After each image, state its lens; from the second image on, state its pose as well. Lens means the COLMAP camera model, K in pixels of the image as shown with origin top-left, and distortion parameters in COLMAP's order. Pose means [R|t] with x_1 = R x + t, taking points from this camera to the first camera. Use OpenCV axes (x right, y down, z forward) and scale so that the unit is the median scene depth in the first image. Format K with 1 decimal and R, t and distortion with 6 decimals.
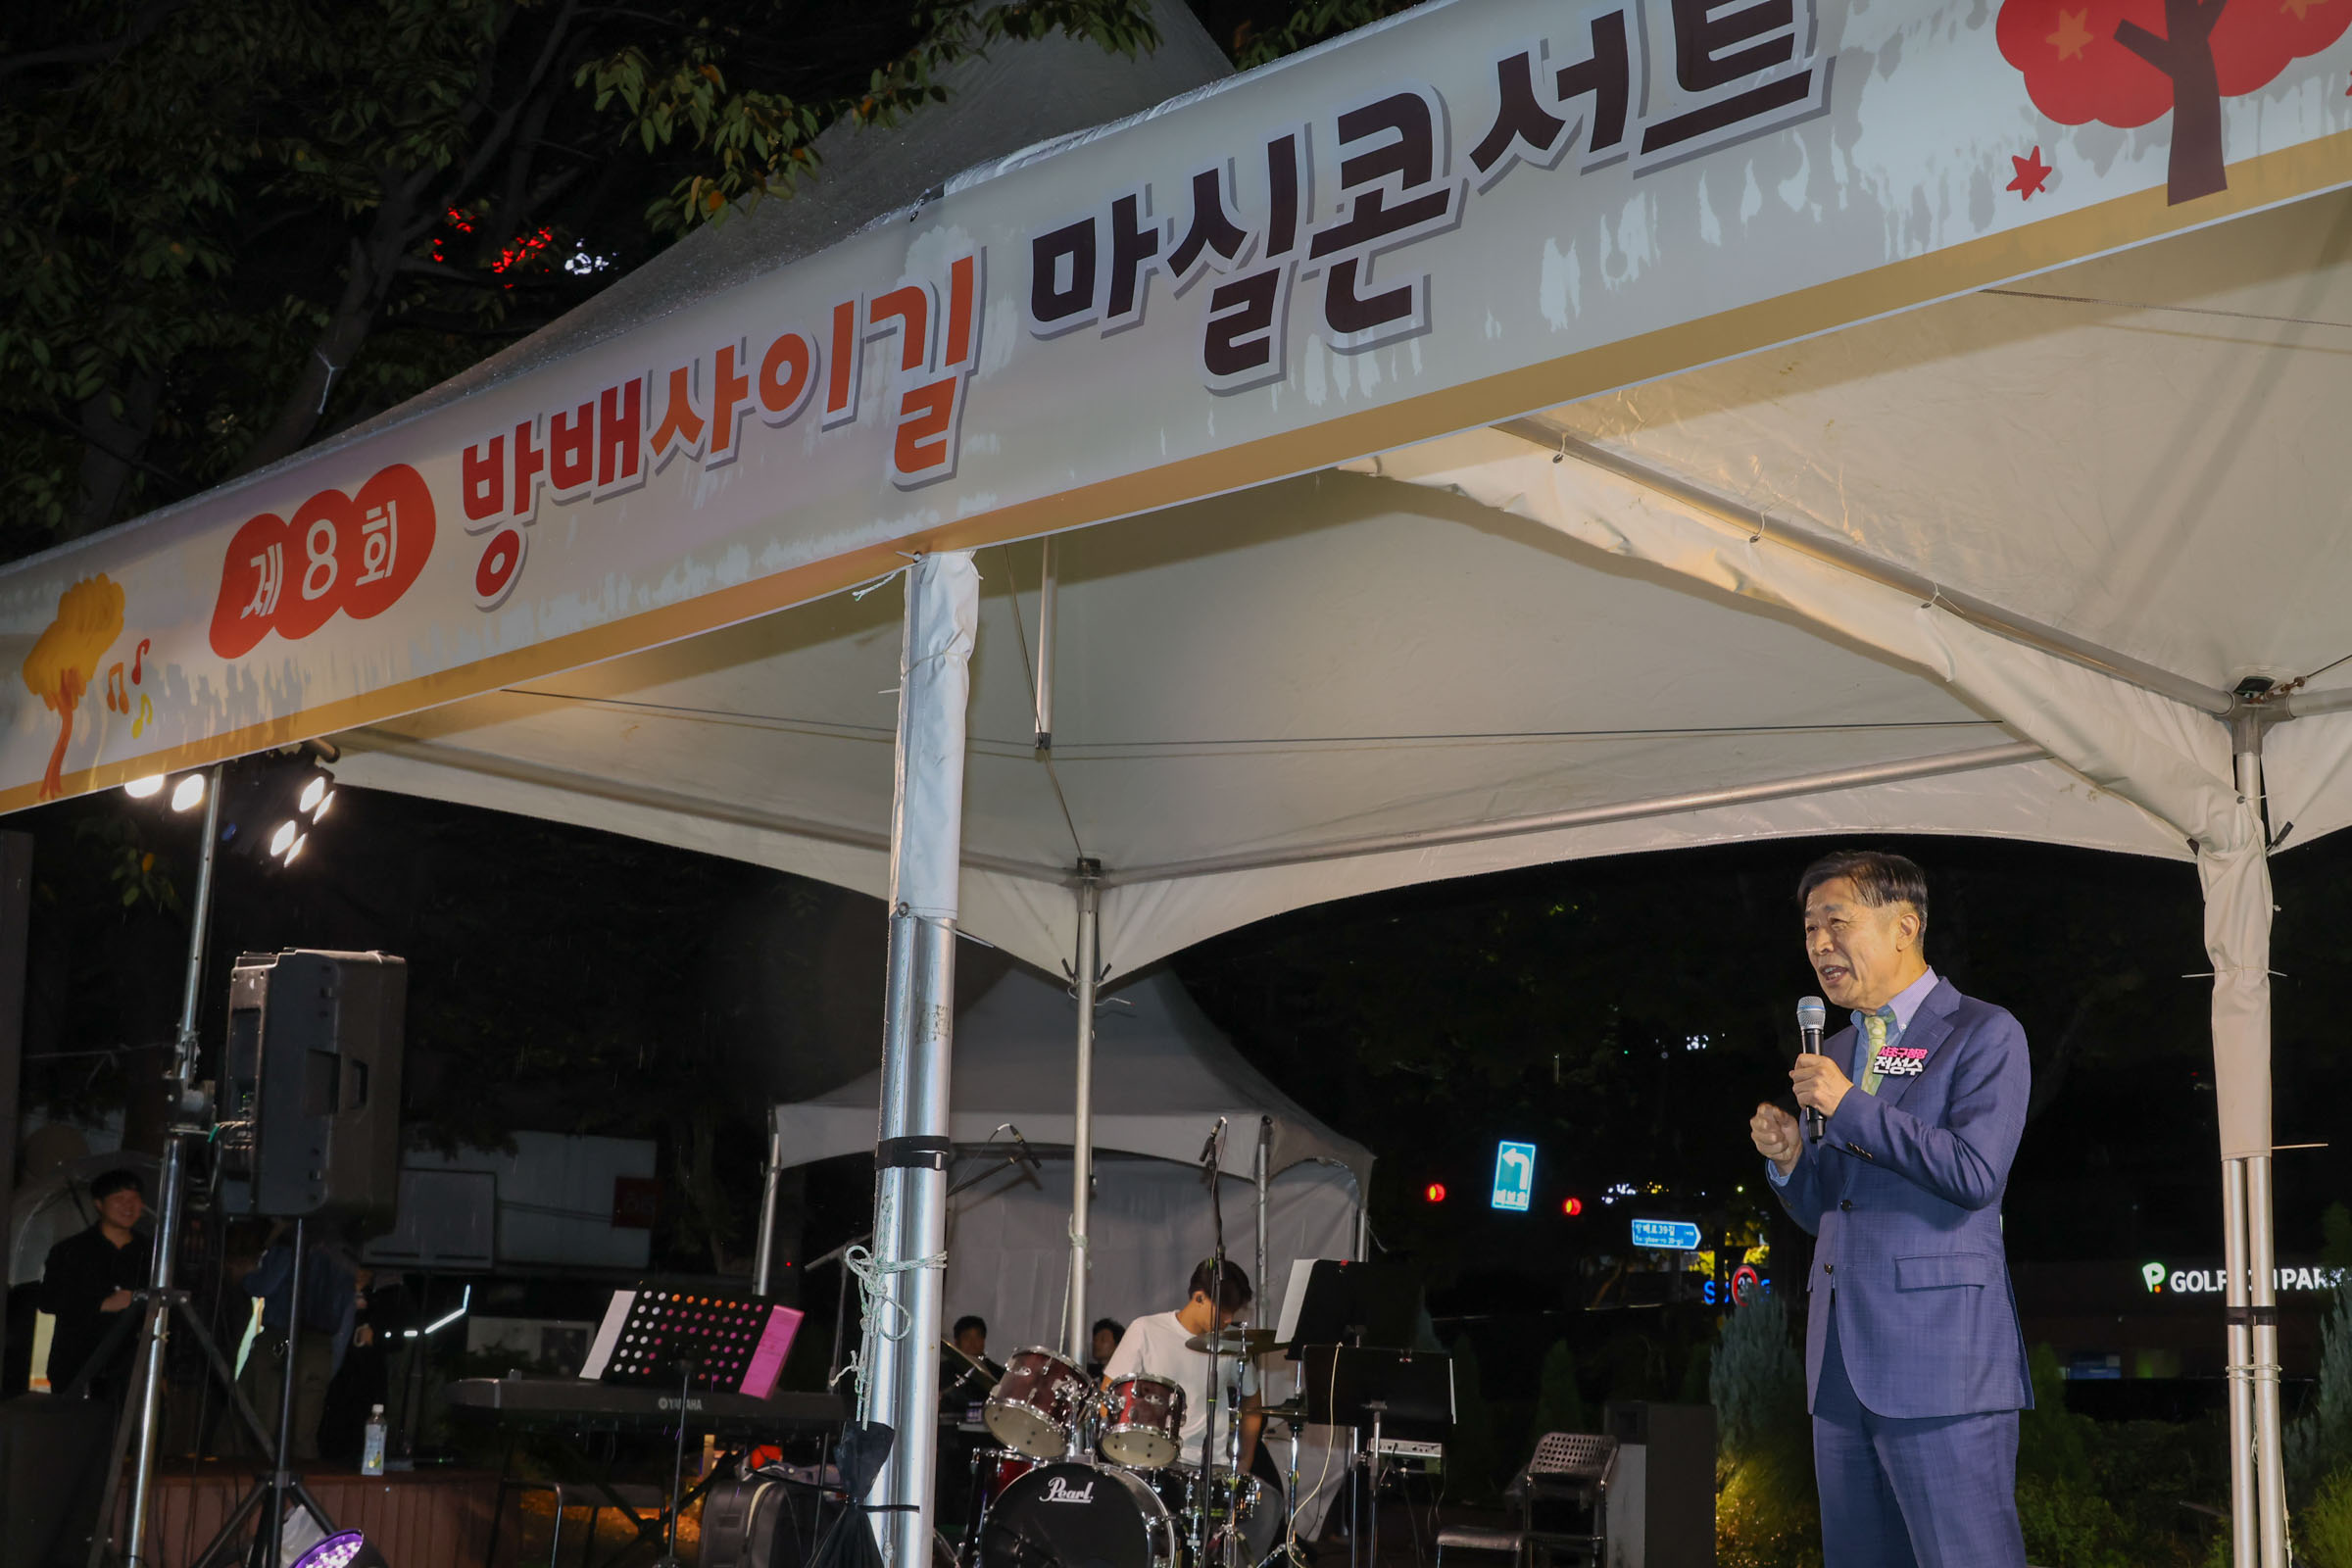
lens RADIAL K [[3053.8, 0, 1285.6], [0, 3053.8, 826.0], [0, 0, 1]] dist [0.011482, 0.000000]
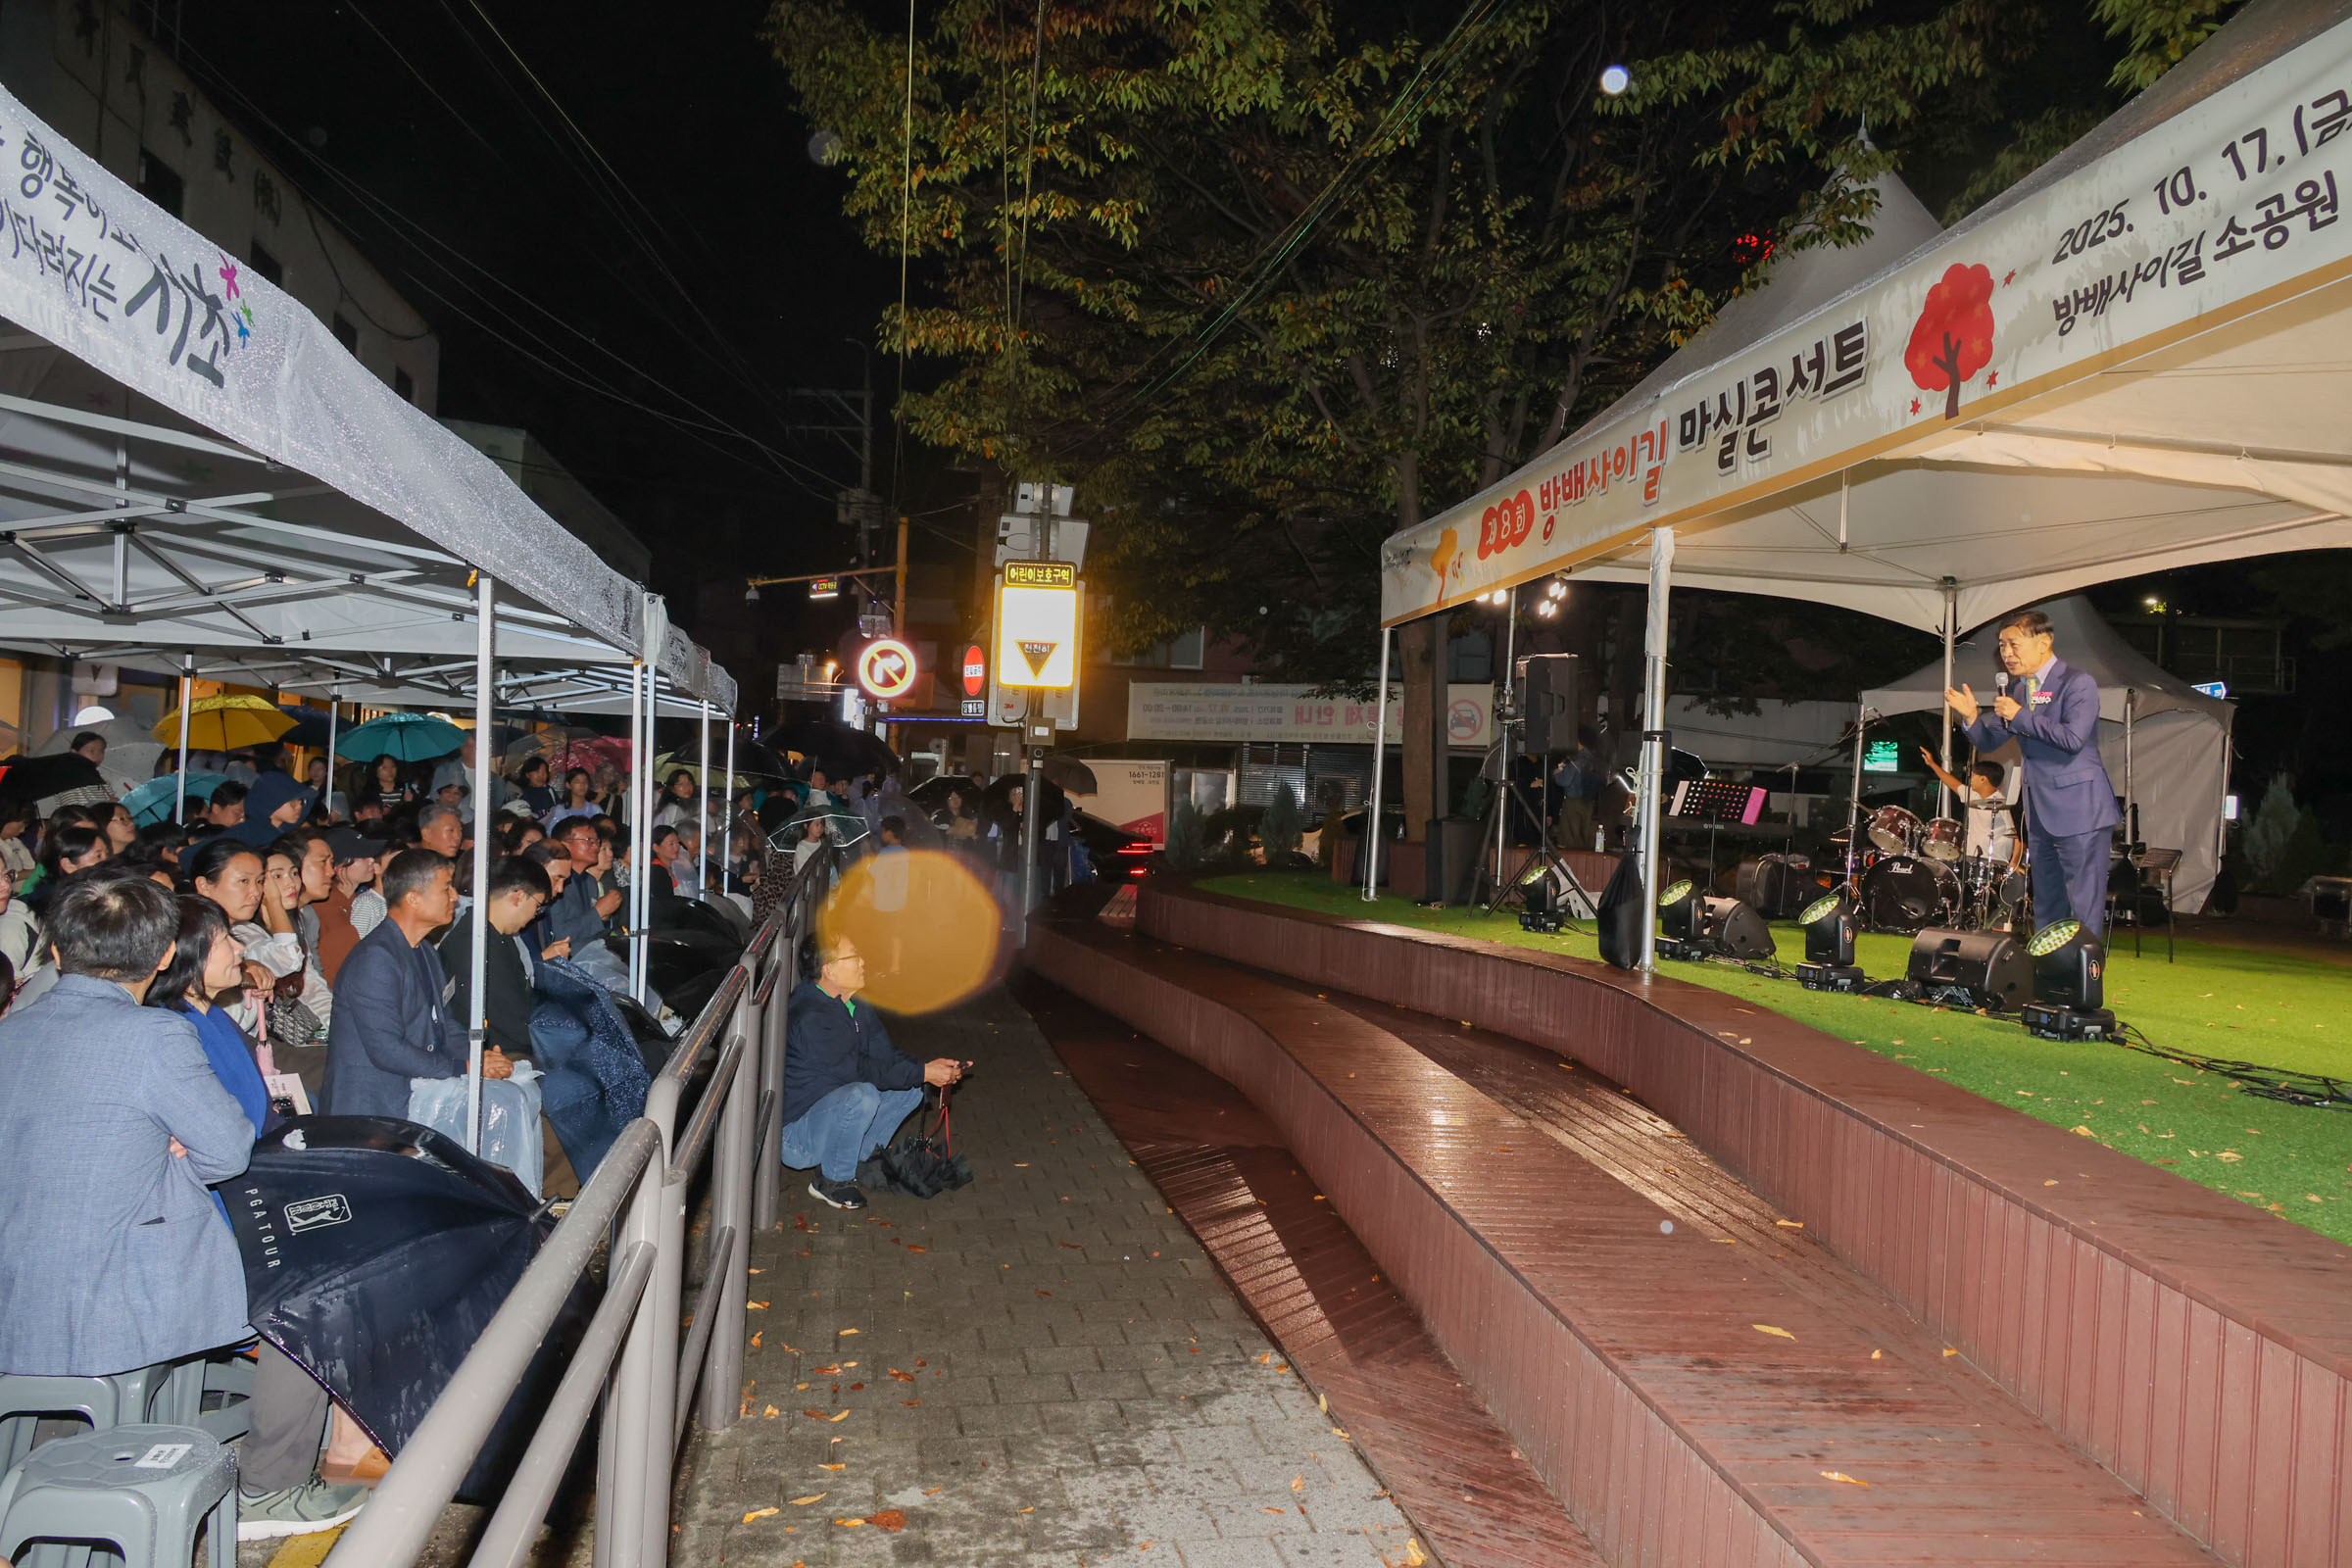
lens RADIAL K [[1617.0, 0, 1167.3], [0, 1617.0, 794.7], [0, 0, 1]] dist [-0.055981, -0.004155]
pose [[0.789468, 0.008918, -0.613726, 0.400065], [0.090985, 0.987147, 0.131384, -0.074041], [0.607010, -0.159564, 0.778510, -0.433458]]
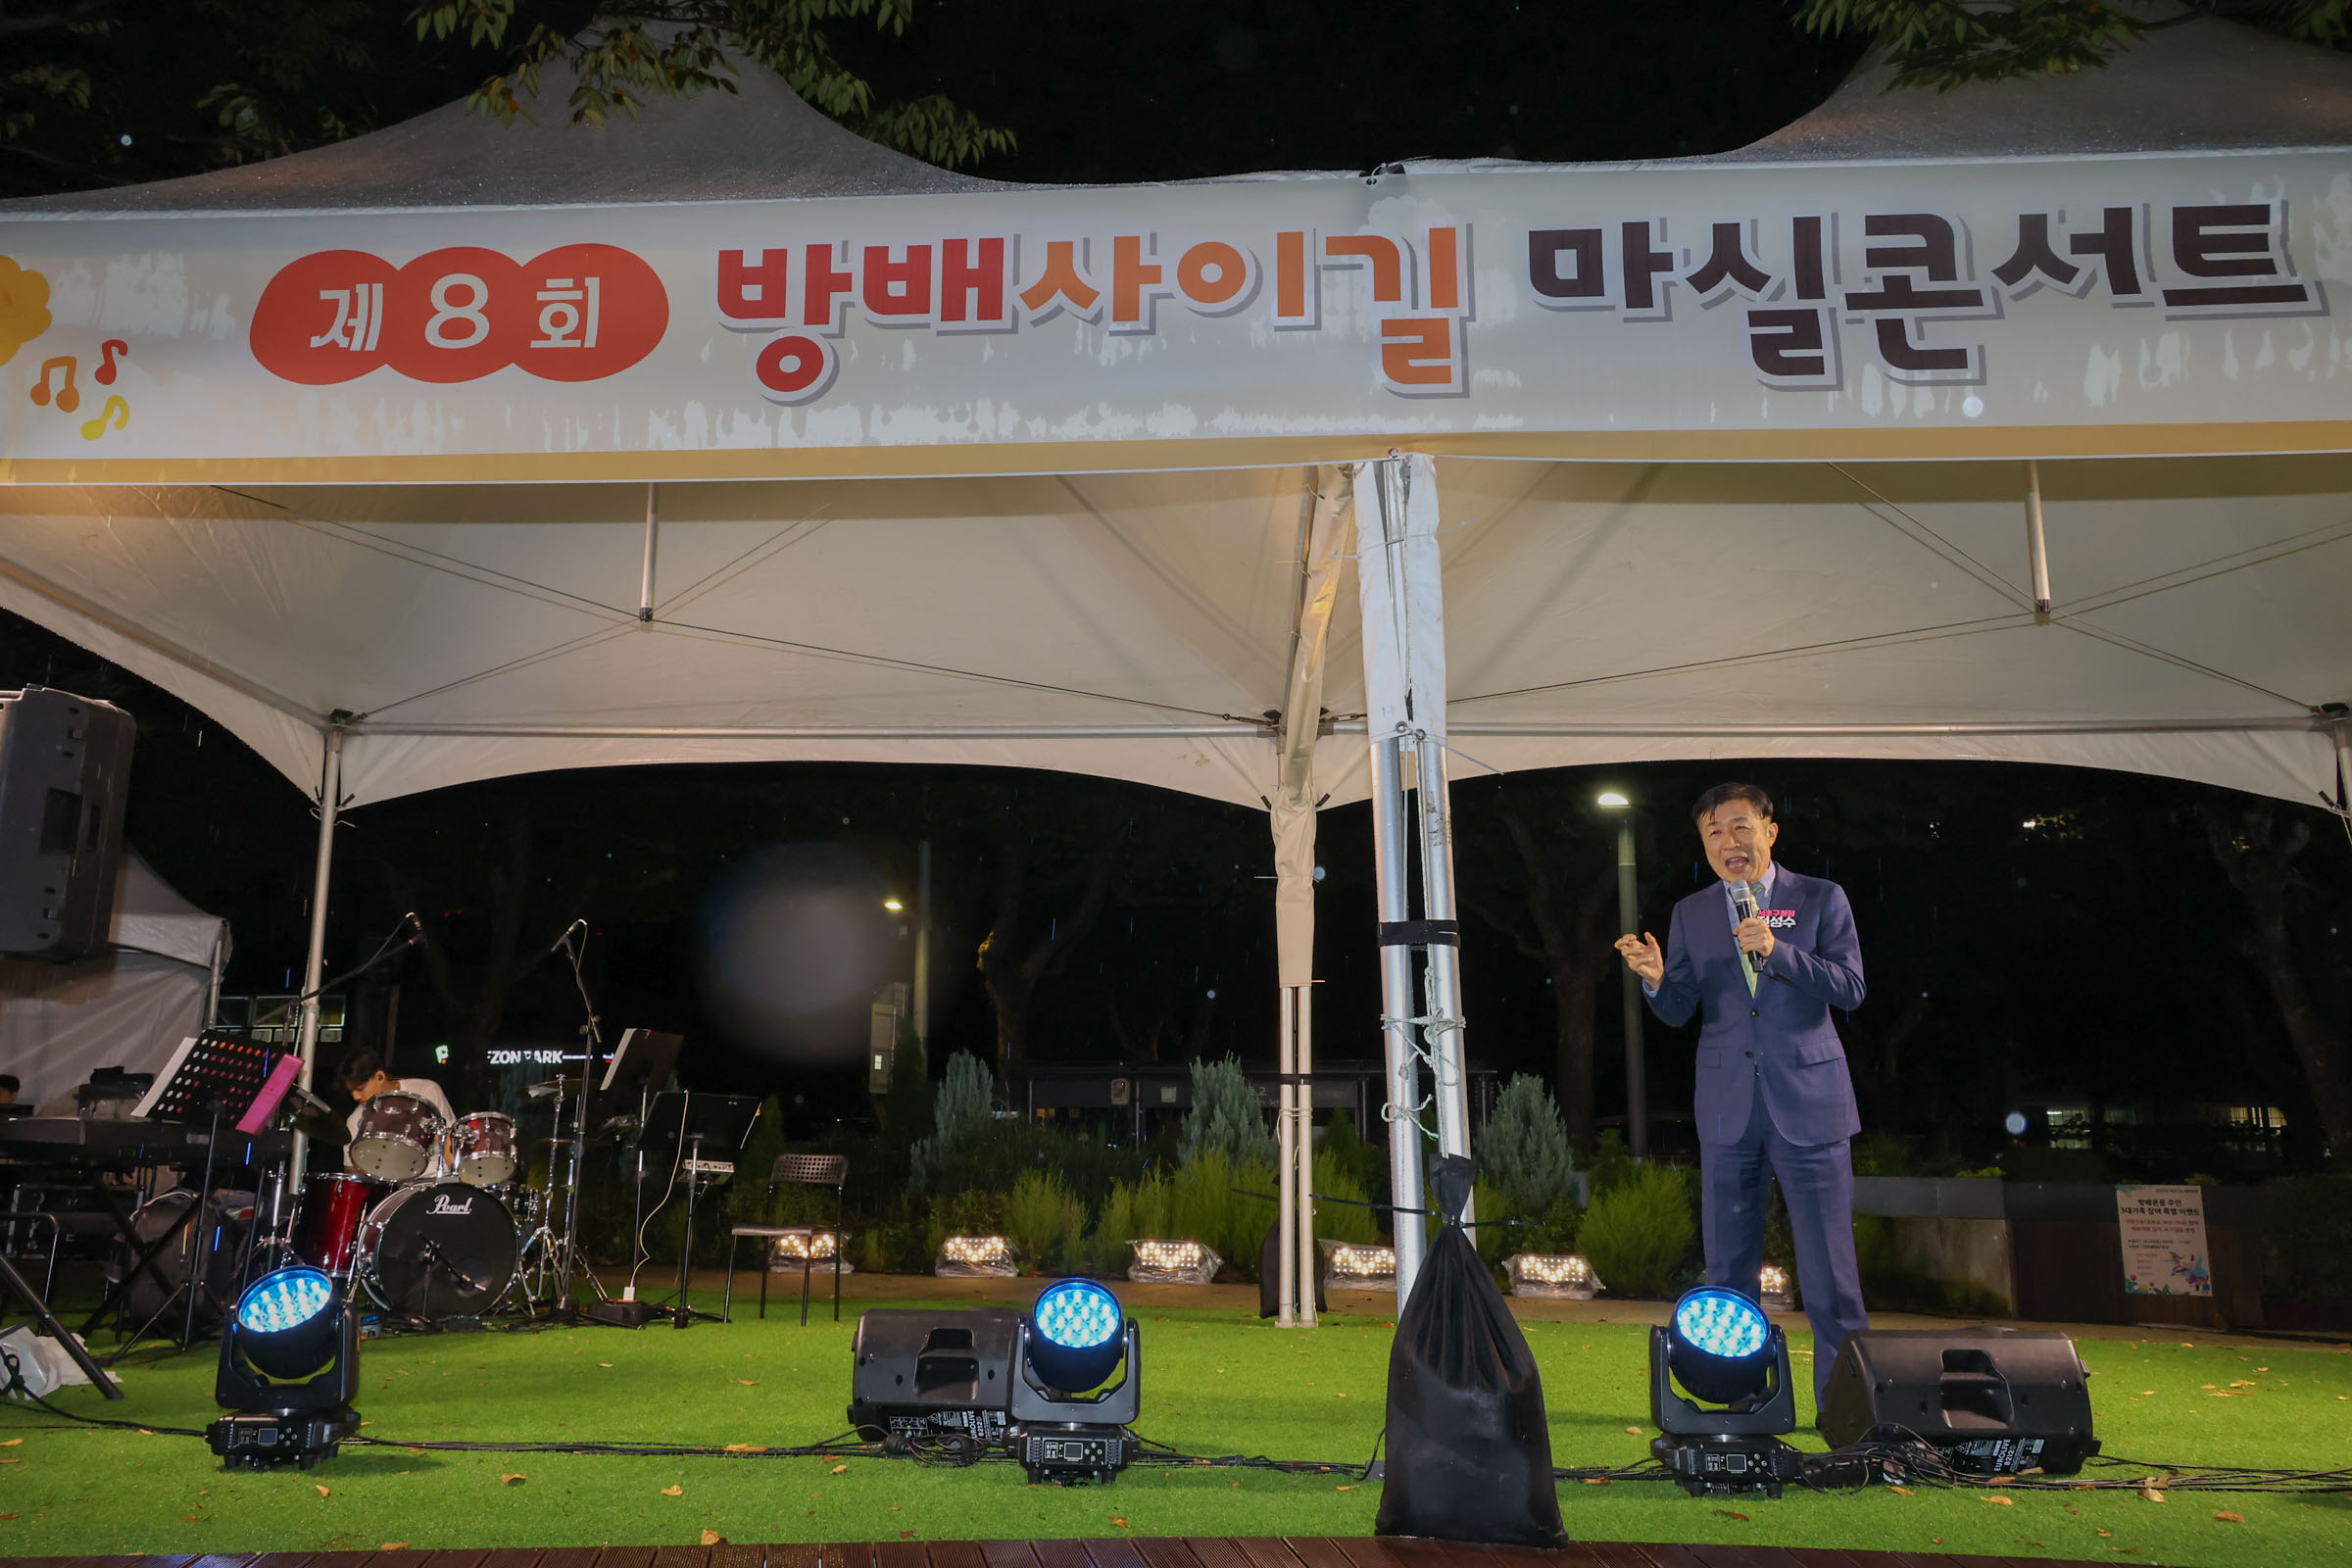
lens RADIAL K [[1720.9, 0, 1172.4], [0, 1720.9, 767.1], [0, 0, 1]] dist [0.004585, 0.003738]
pose [[0.770523, 0.128458, 0.624334, -0.545740], [-0.117481, 0.991322, -0.058977, 0.079523], [-0.626492, -0.027904, 0.778928, 0.465044]]
